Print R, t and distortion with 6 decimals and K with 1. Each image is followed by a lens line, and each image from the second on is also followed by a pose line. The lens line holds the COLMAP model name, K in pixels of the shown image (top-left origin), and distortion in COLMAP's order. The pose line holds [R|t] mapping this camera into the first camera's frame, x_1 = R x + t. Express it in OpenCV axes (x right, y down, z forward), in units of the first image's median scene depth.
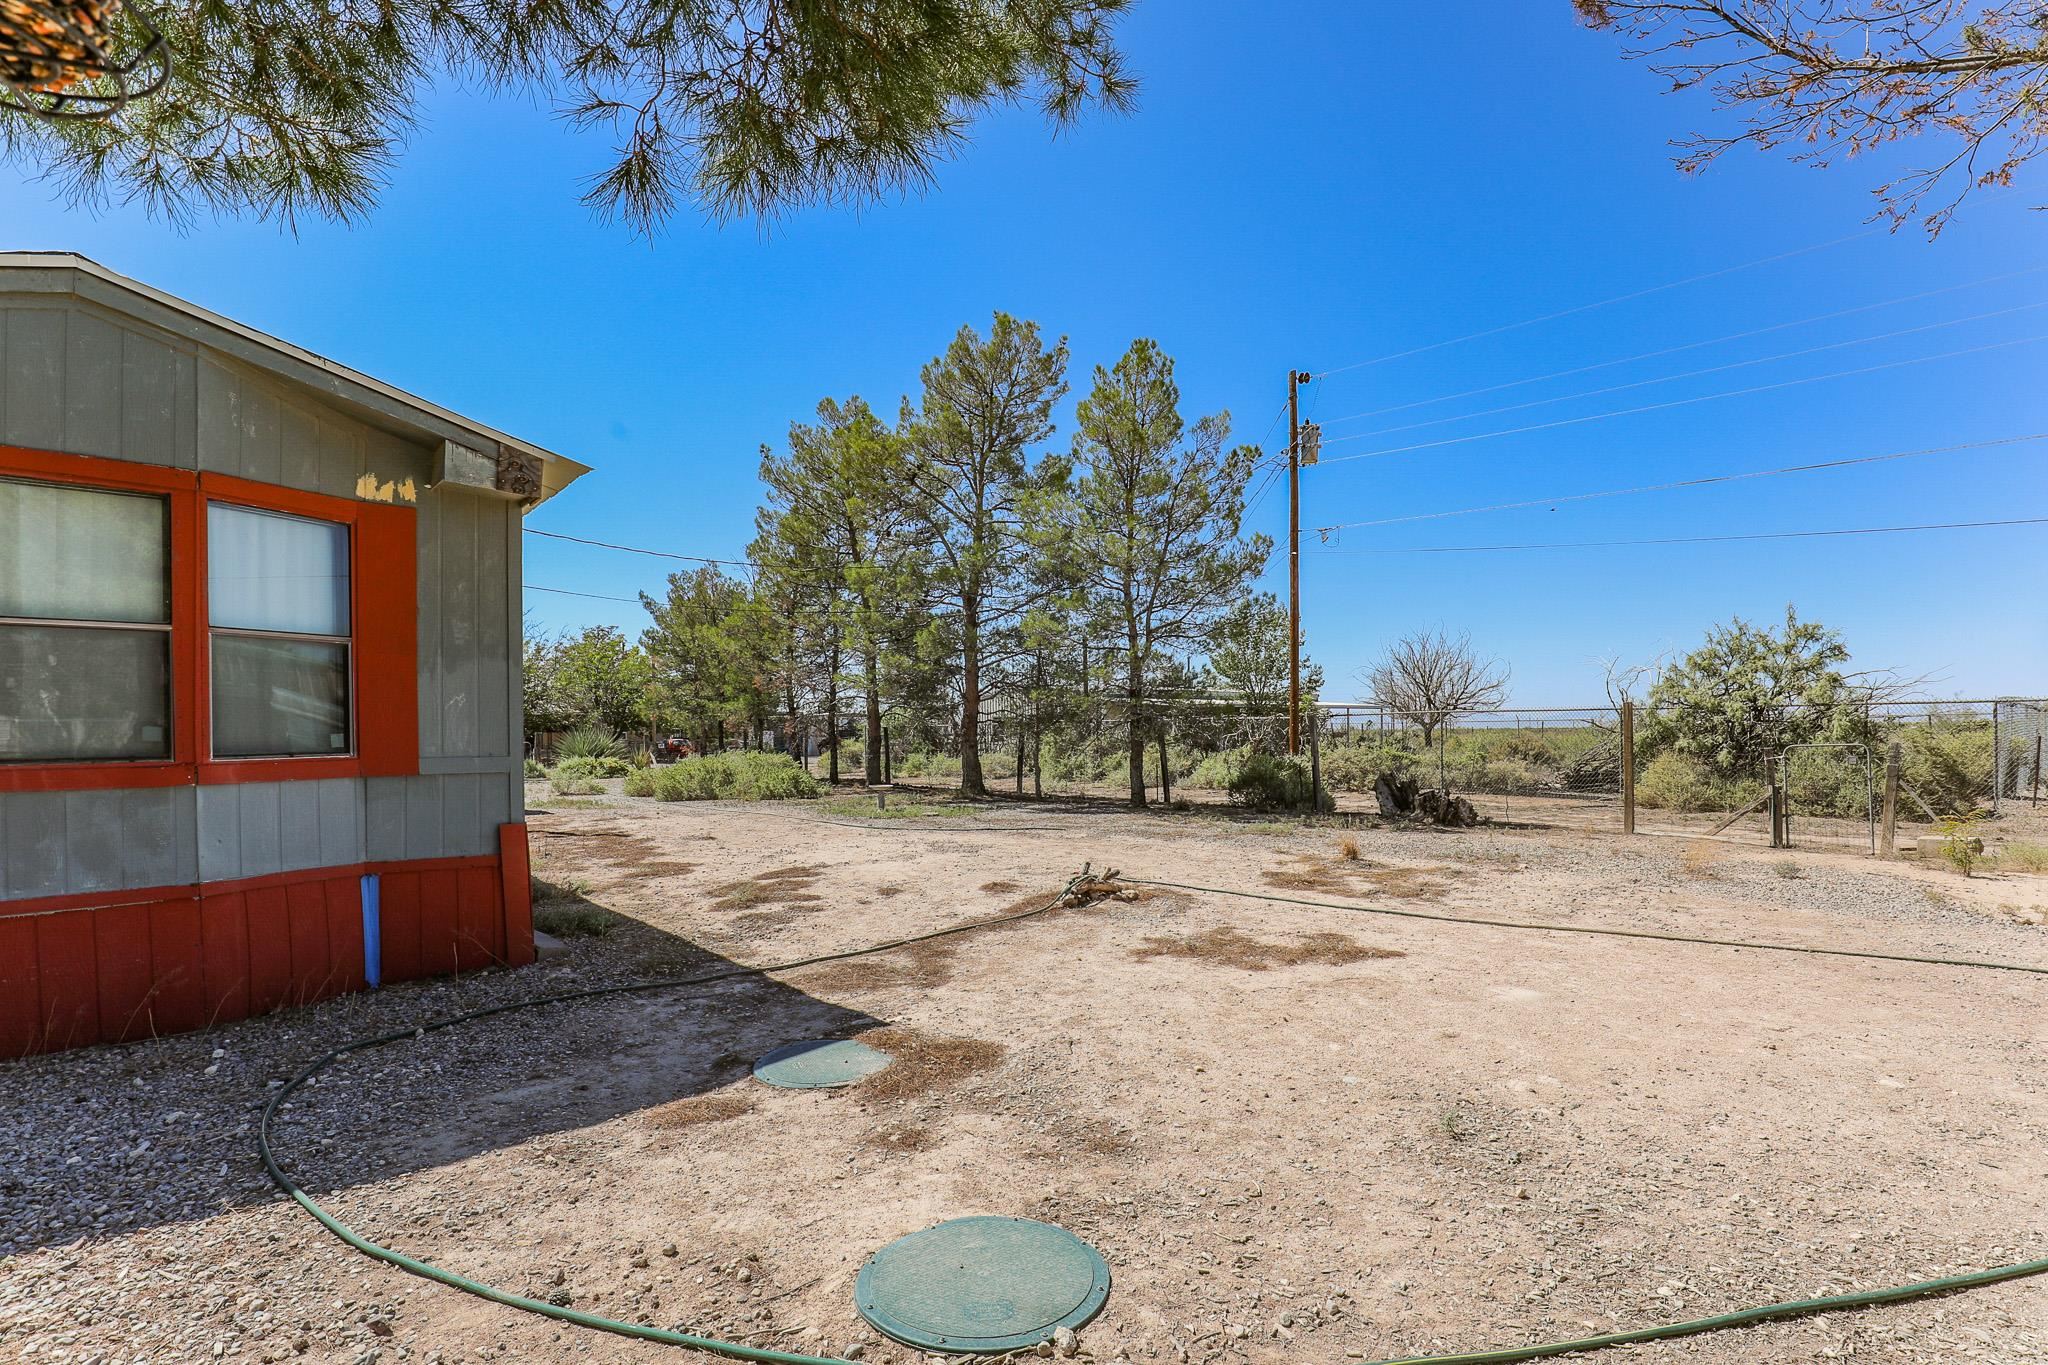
lens RADIAL K [[970.4, 0, 1023.1], [0, 970.4, 733.8], [0, 0, 1]] dist [0.000023, 0.000271]
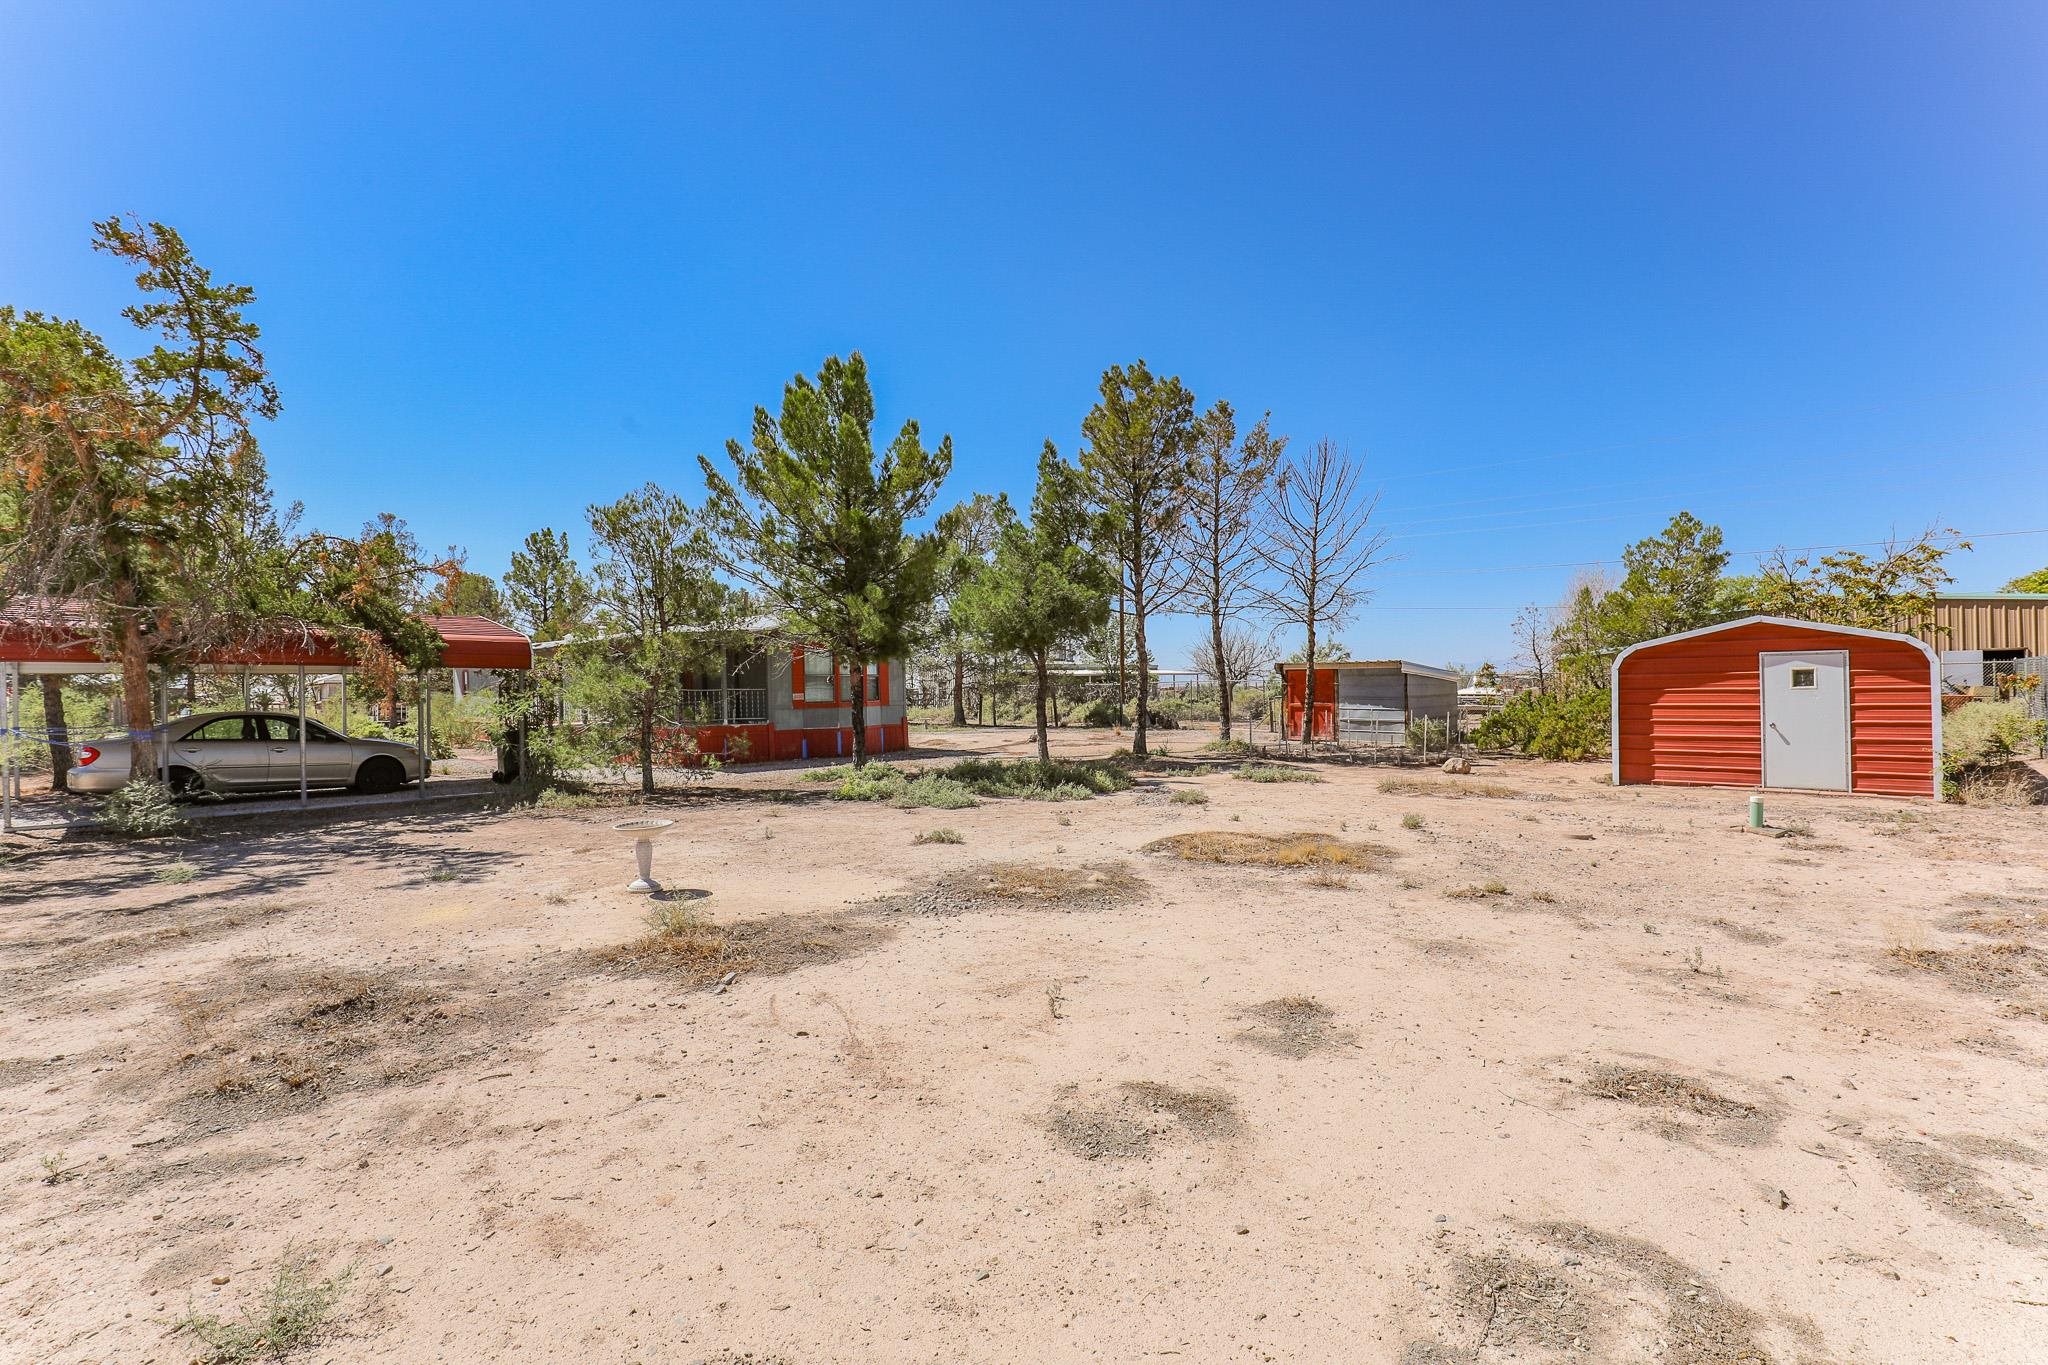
lens RADIAL K [[939.0, 0, 1030.4], [0, 939.0, 679.5], [0, 0, 1]] dist [-0.025457, 0.001261]
pose [[0.993926, 0.002215, 0.110026, -0.099466], [-0.001215, 0.999957, -0.009152, -0.009922], [-0.110042, 0.008963, 0.993887, -0.781430]]
